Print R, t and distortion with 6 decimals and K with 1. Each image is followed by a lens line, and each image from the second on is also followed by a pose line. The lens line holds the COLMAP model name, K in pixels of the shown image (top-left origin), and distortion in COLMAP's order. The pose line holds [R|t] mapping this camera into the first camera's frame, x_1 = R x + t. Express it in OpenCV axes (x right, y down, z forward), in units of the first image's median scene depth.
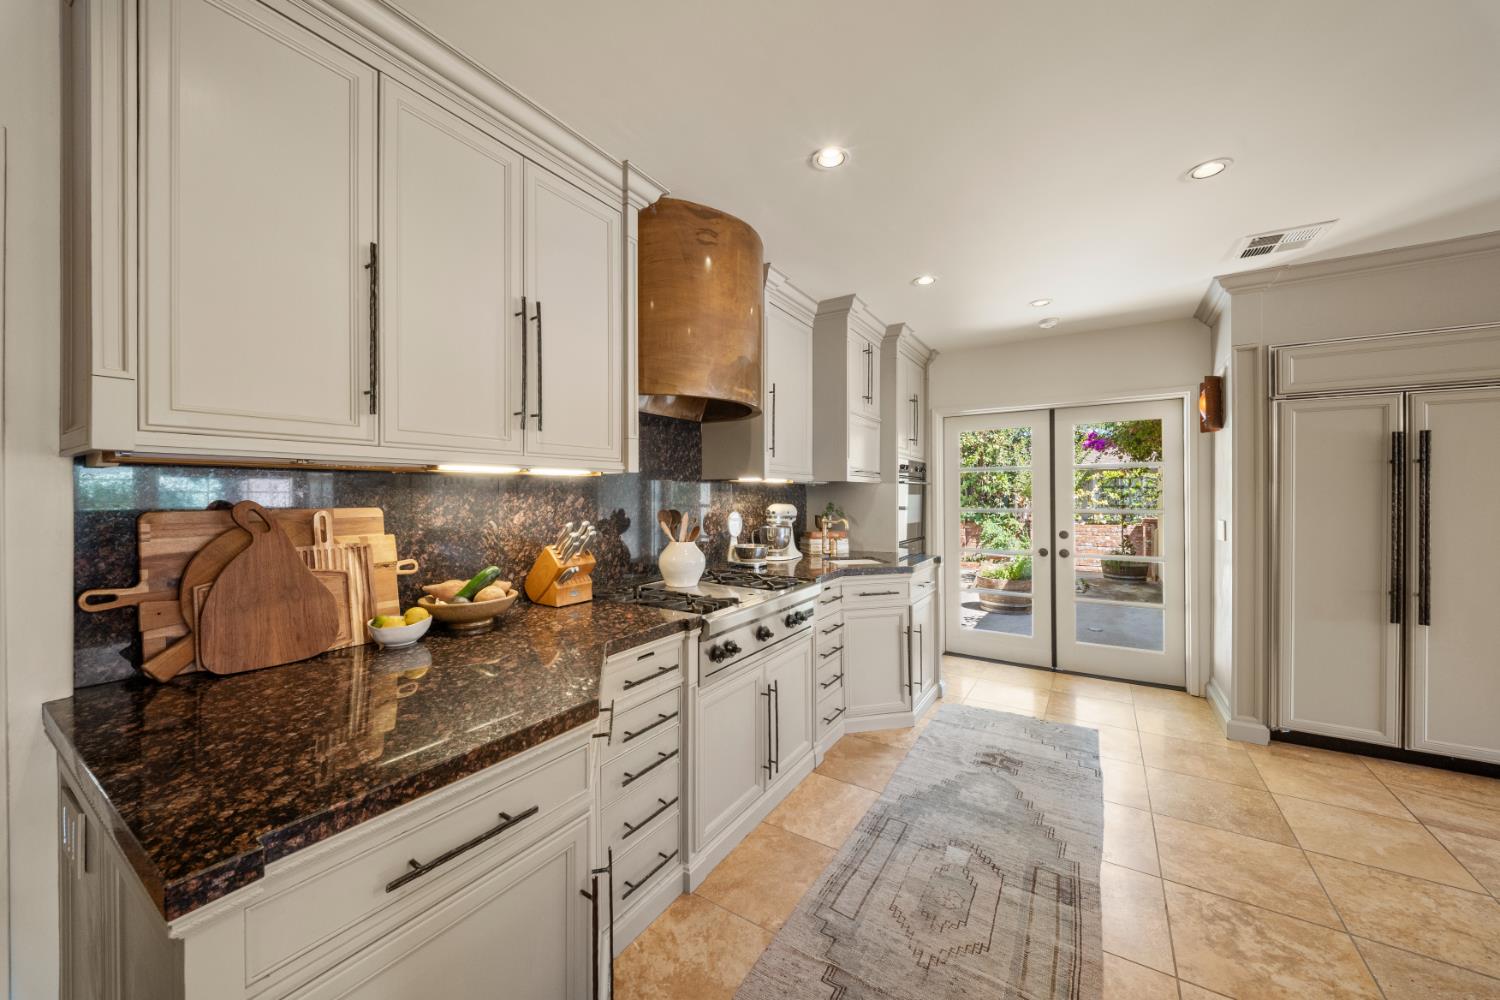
lens RADIAL K [[534.1, 0, 748.3], [0, 534.1, 495.7], [0, 0, 1]] dist [-0.000408, -0.000810]
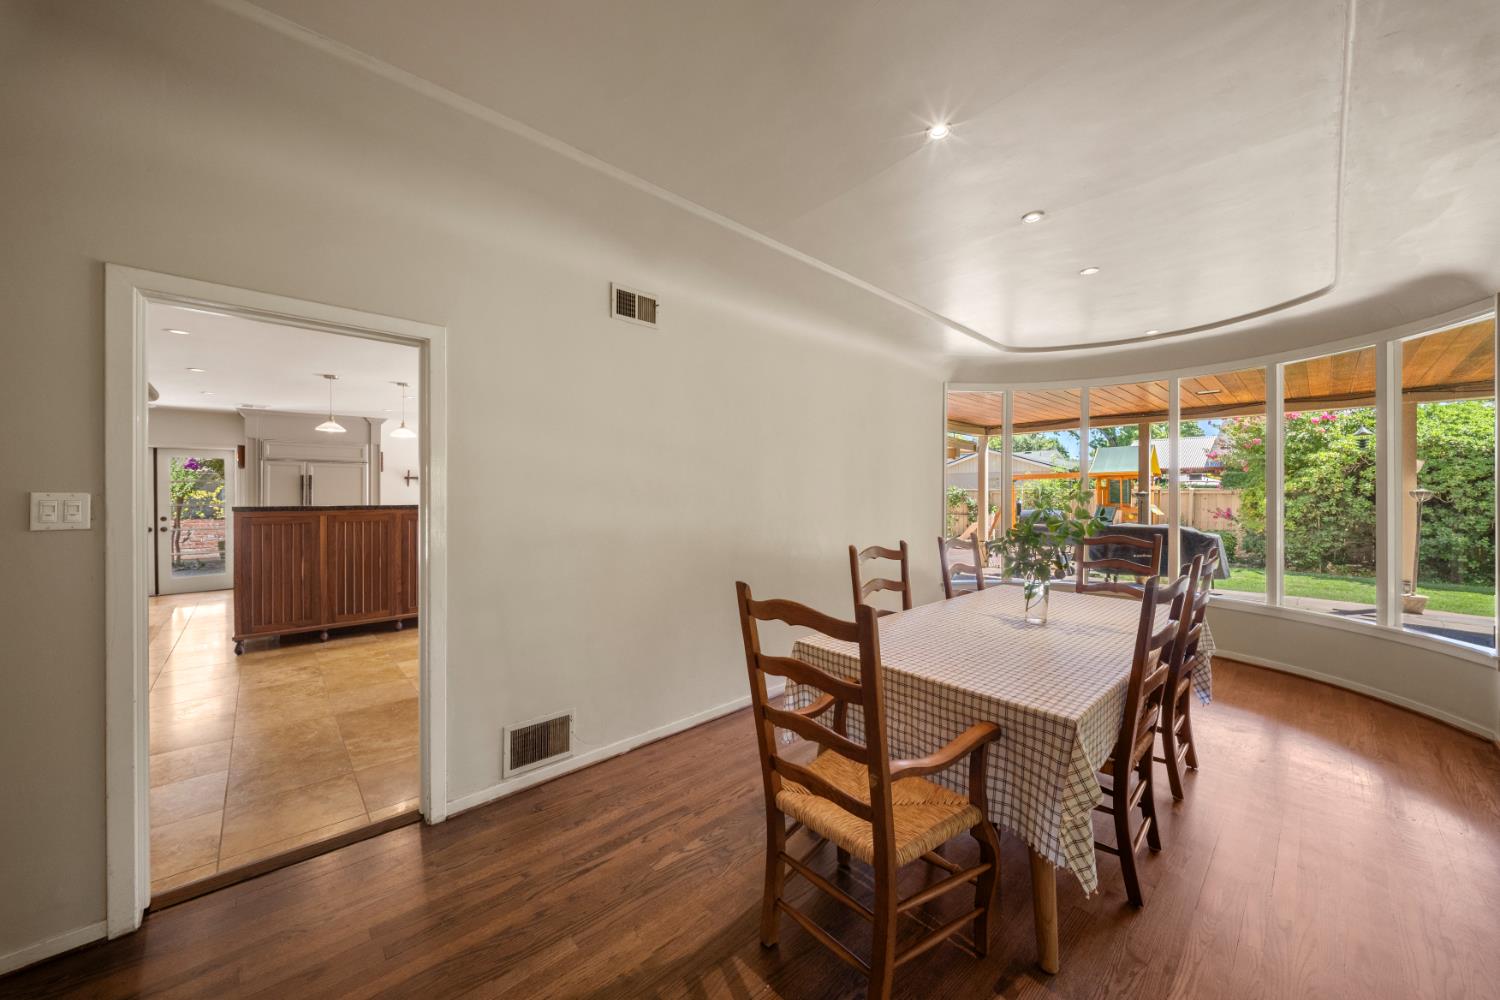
lens RADIAL K [[534.1, 0, 743.4], [0, 534.1, 494.6], [0, 0, 1]] dist [-0.000408, -0.000810]
pose [[0.280008, -0.000071, 0.959998, -0.558350], [-0.001856, 0.999998, 0.000615, -0.012496], [-0.959996, -0.001954, 0.280008, -1.312864]]
